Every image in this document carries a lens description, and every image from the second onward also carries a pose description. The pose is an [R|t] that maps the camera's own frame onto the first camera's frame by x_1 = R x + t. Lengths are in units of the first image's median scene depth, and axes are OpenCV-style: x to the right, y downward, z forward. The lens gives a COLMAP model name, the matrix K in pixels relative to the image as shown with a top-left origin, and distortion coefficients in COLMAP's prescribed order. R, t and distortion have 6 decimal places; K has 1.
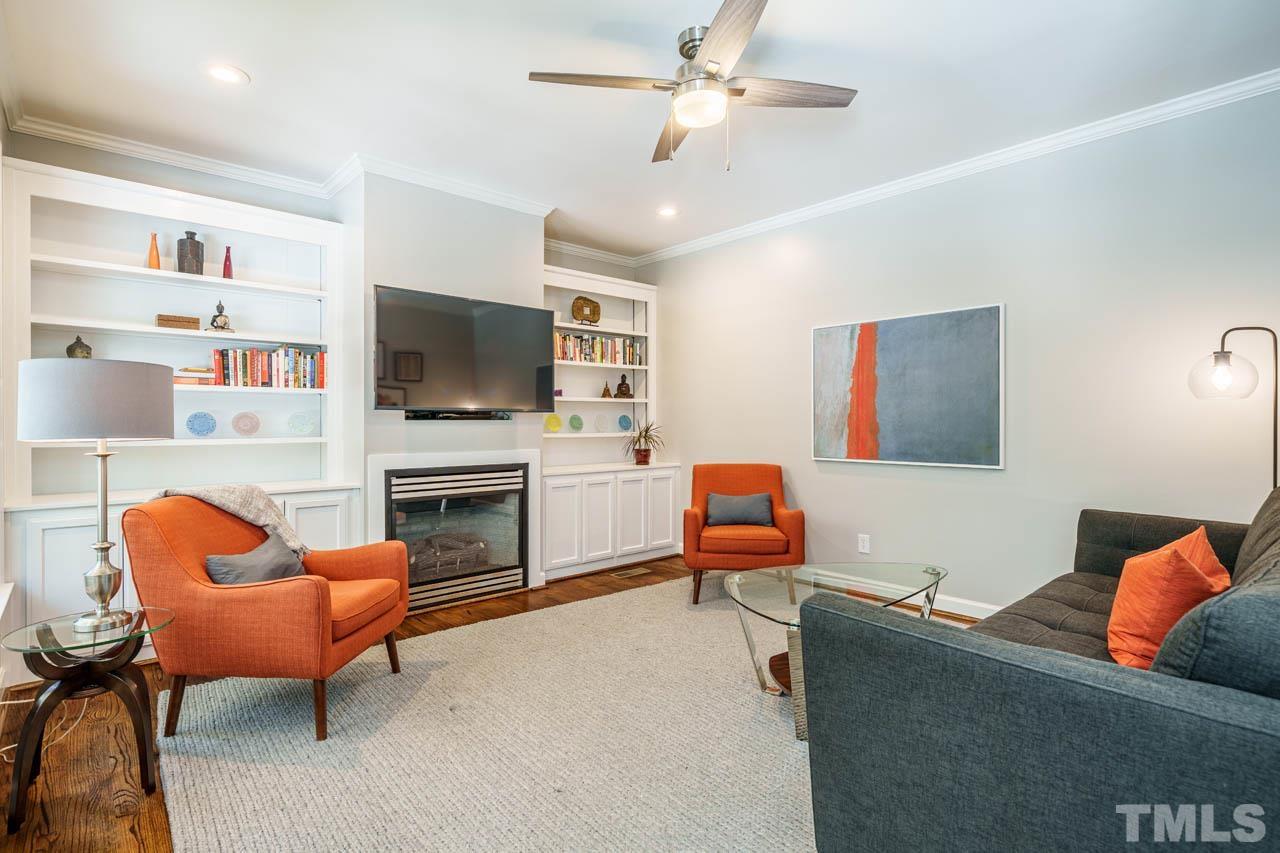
lens RADIAL K [[643.4, 0, 649.2], [0, 643.4, 426.1], [0, 0, 1]] dist [0.002076, -0.004621]
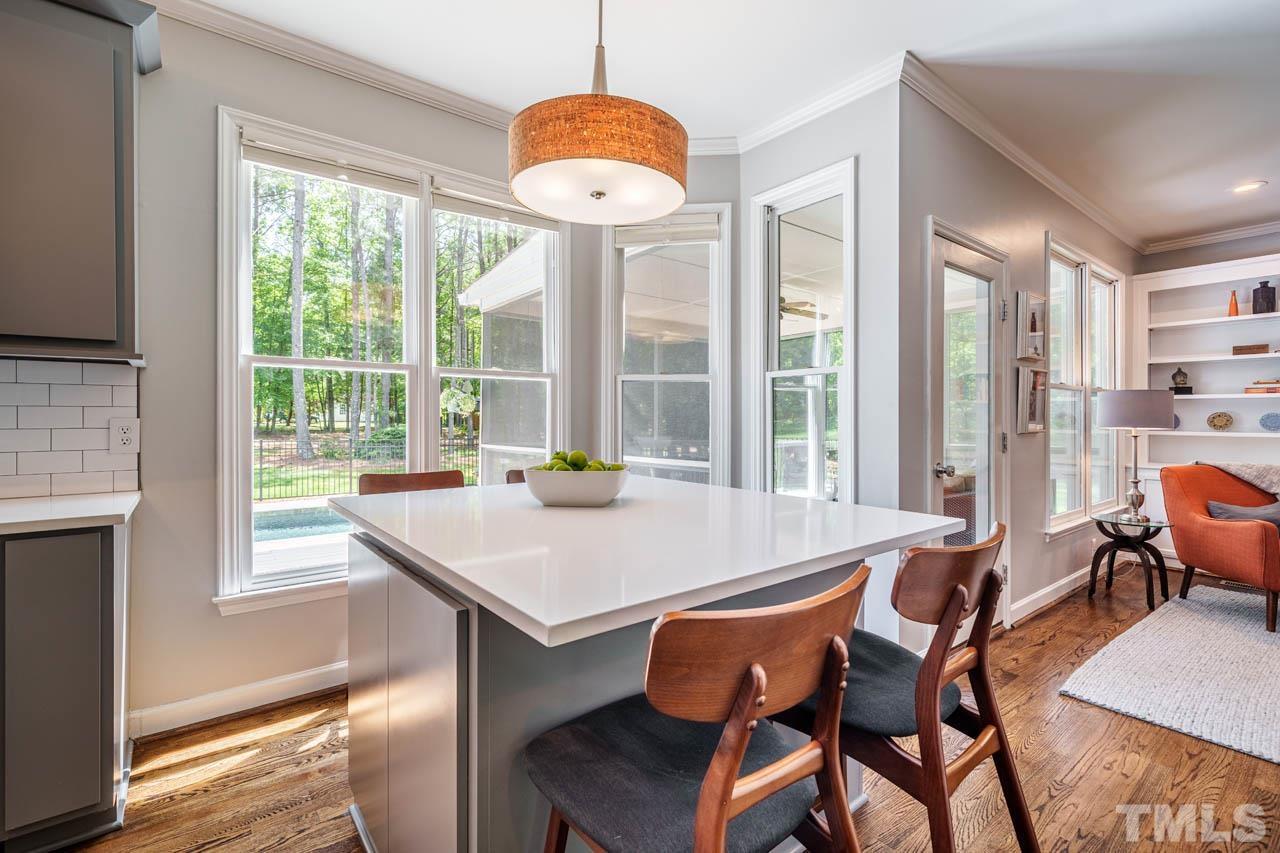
lens RADIAL K [[569.9, 0, 648.0], [0, 569.9, 424.2], [0, 0, 1]] dist [-0.002809, -0.000156]
pose [[-0.059967, 0.004628, -0.998190, 0.573798], [-0.008605, 0.999950, 0.005154, 0.006736], [0.998163, 0.008898, -0.059924, -0.235533]]
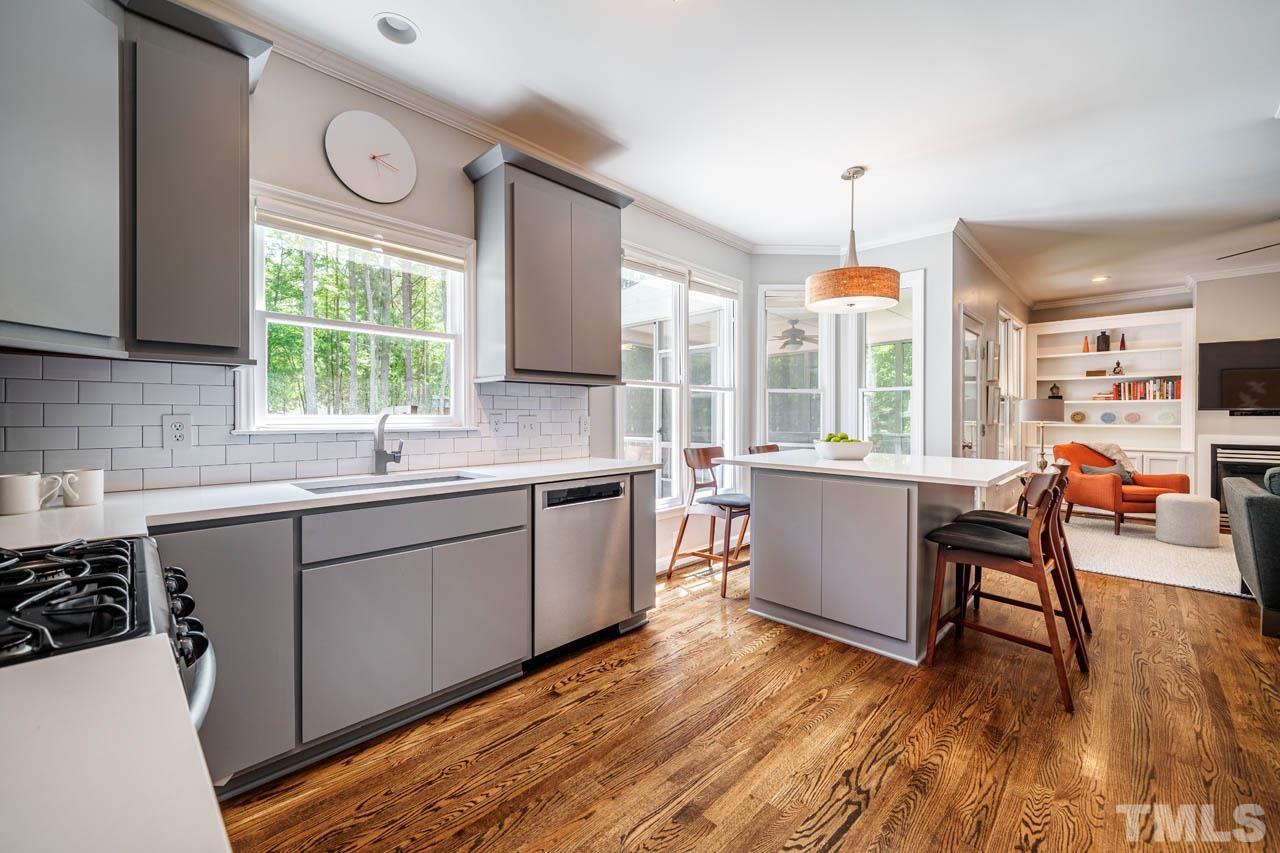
lens RADIAL K [[505.1, 0, 640.4], [0, 505.1, 420.5], [0, 0, 1]] dist [-0.012847, -0.000128]
pose [[0.062238, 0.009030, -0.998020, 0.922781], [-0.009512, 0.999919, 0.008454, 0.006970], [0.998016, 0.008967, 0.062319, -0.713444]]
